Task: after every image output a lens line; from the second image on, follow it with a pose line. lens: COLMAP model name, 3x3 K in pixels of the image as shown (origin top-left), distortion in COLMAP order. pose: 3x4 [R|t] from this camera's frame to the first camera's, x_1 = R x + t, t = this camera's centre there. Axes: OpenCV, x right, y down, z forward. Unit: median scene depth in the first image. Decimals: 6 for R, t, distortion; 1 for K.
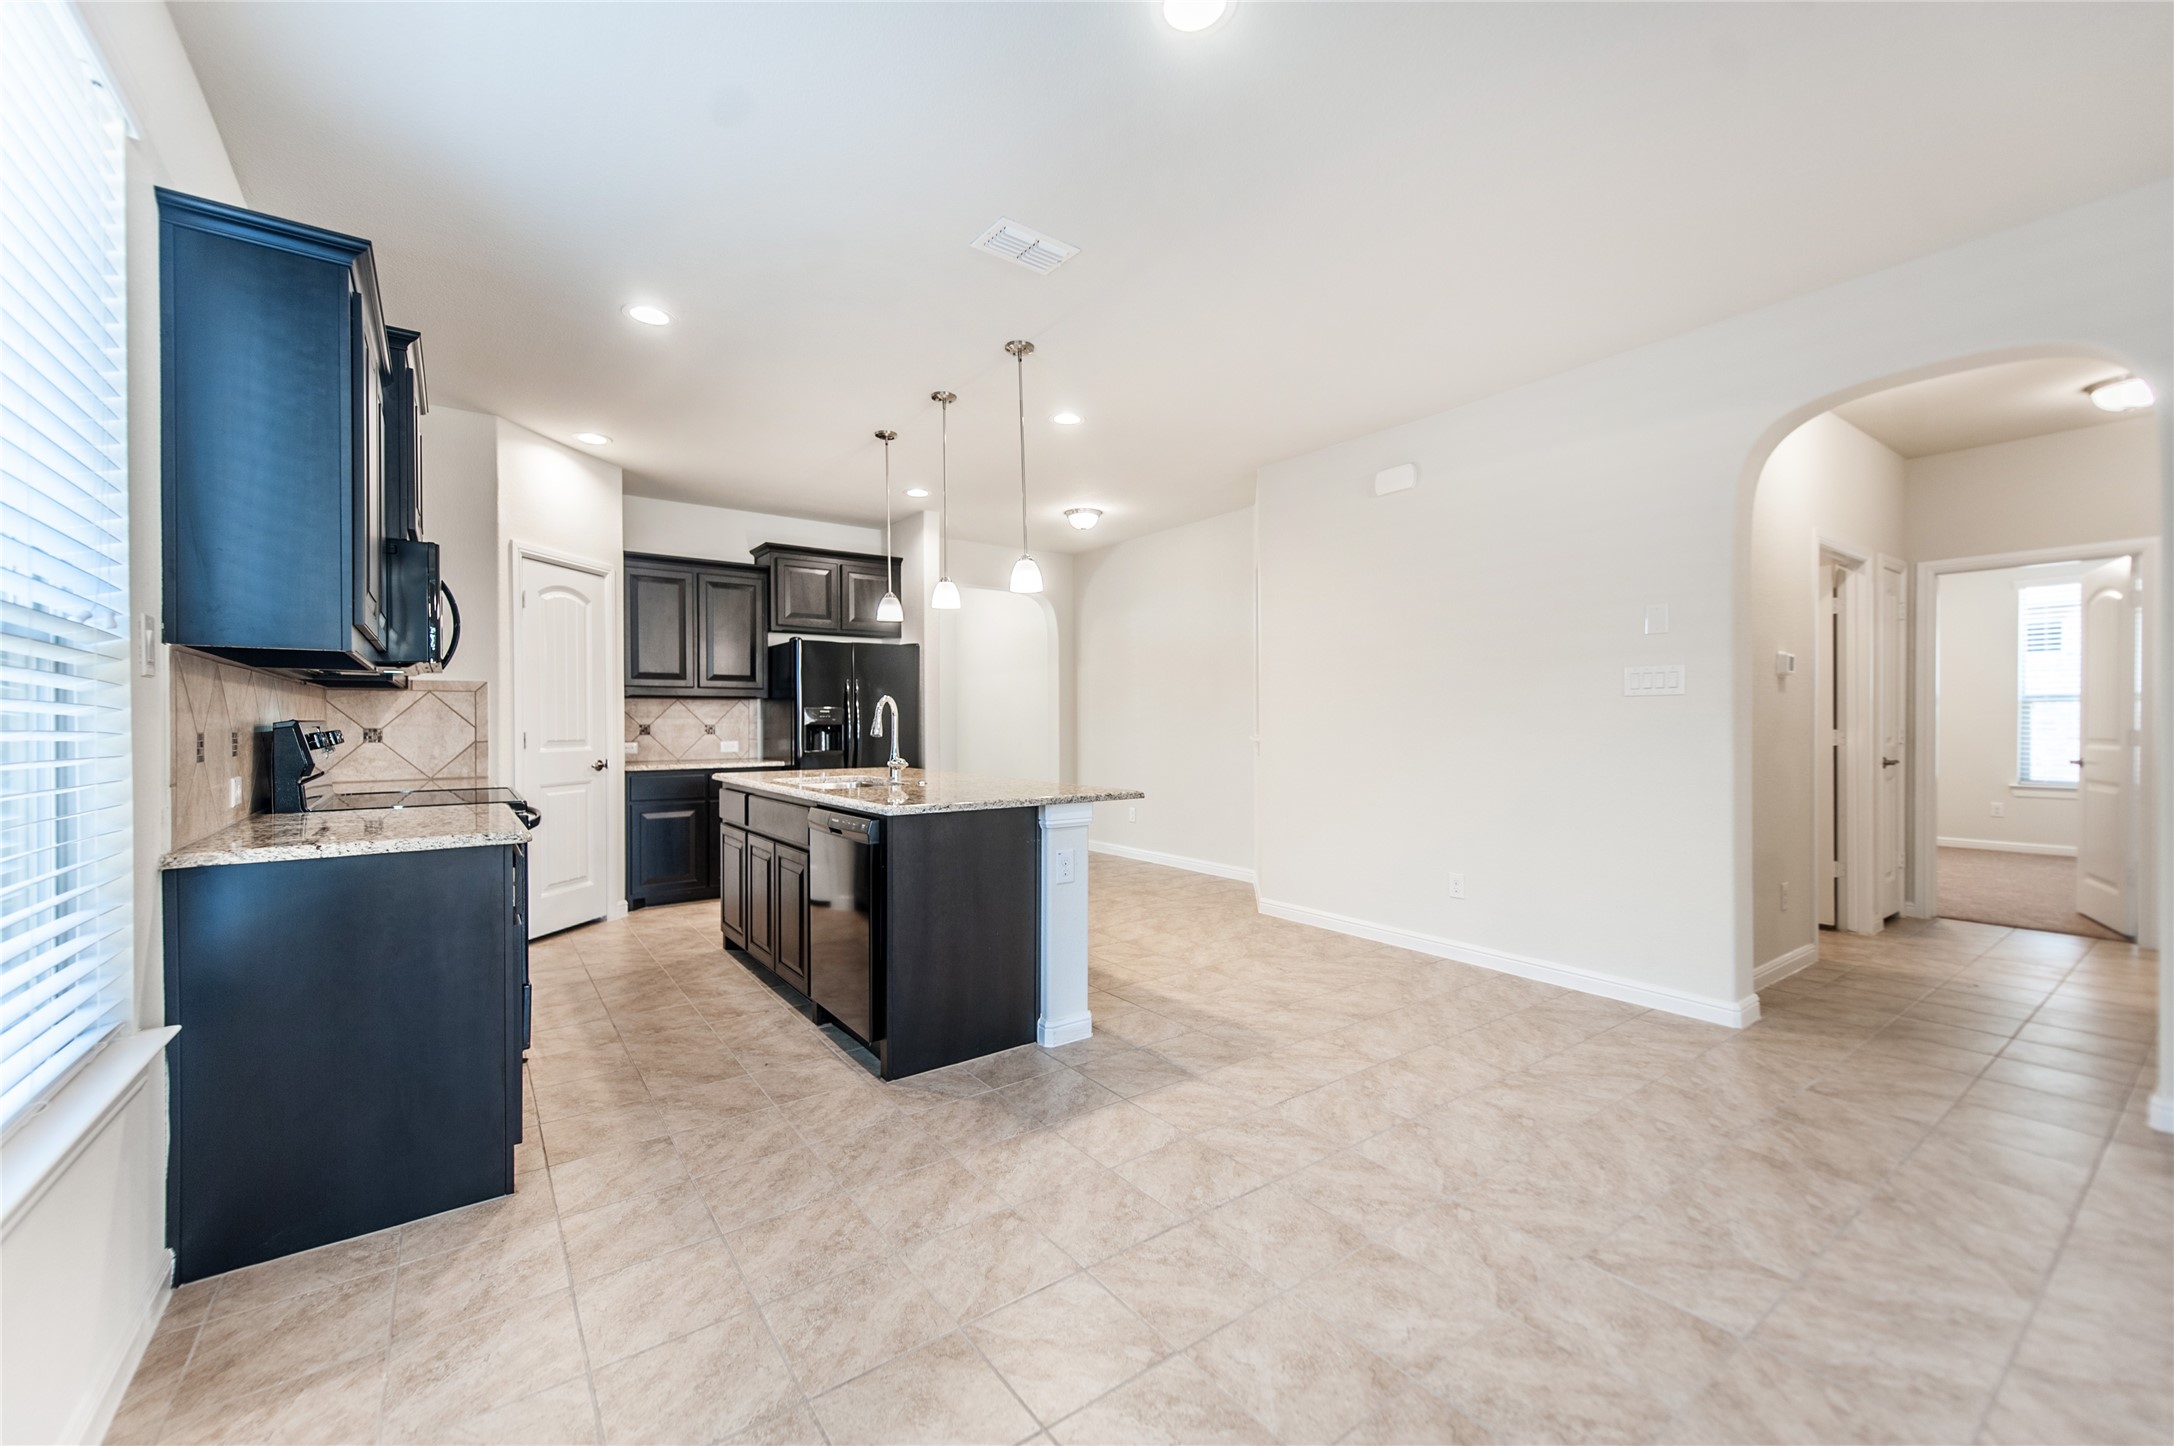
lens RADIAL K [[865.0, 0, 1083.8], [0, 865.0, 728.1], [0, 0, 1]] dist [0.000183, 0.000026]
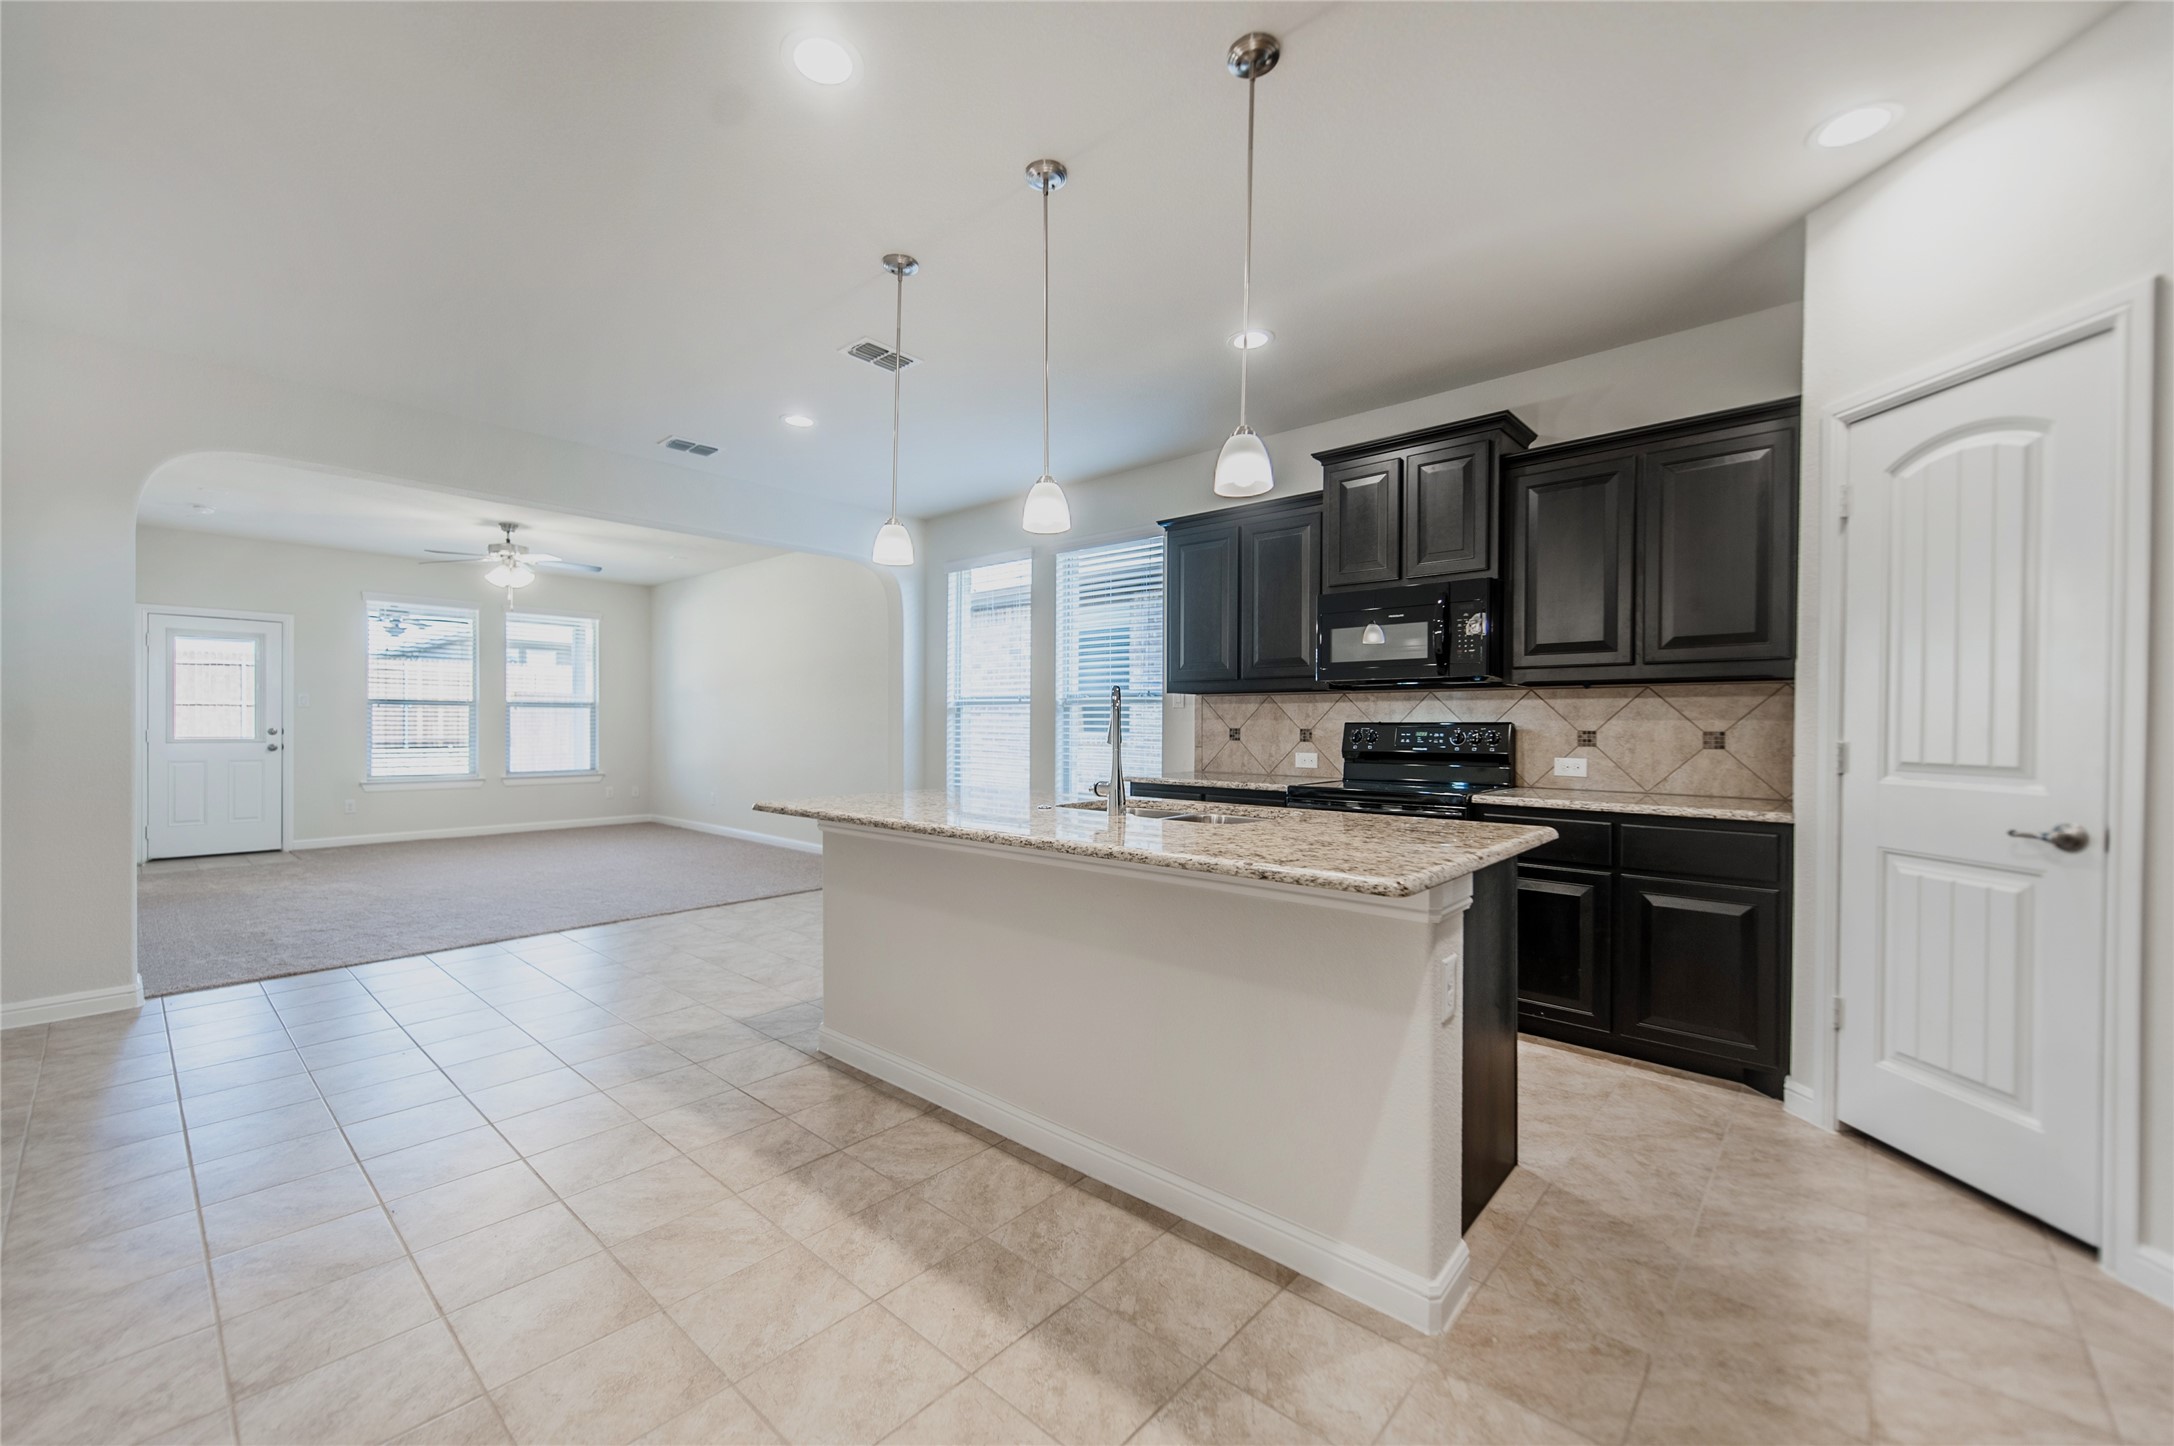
lens RADIAL K [[865.0, 0, 1087.9], [0, 865.0, 725.4], [0, 0, 1]] dist [0.000183, 0.000026]
pose [[-0.976490, -0.000218, -0.215561, -0.073327], [-0.002352, 0.999951, 0.009643, -0.014342], [0.215548, 0.009924, -0.976443, 1.929158]]
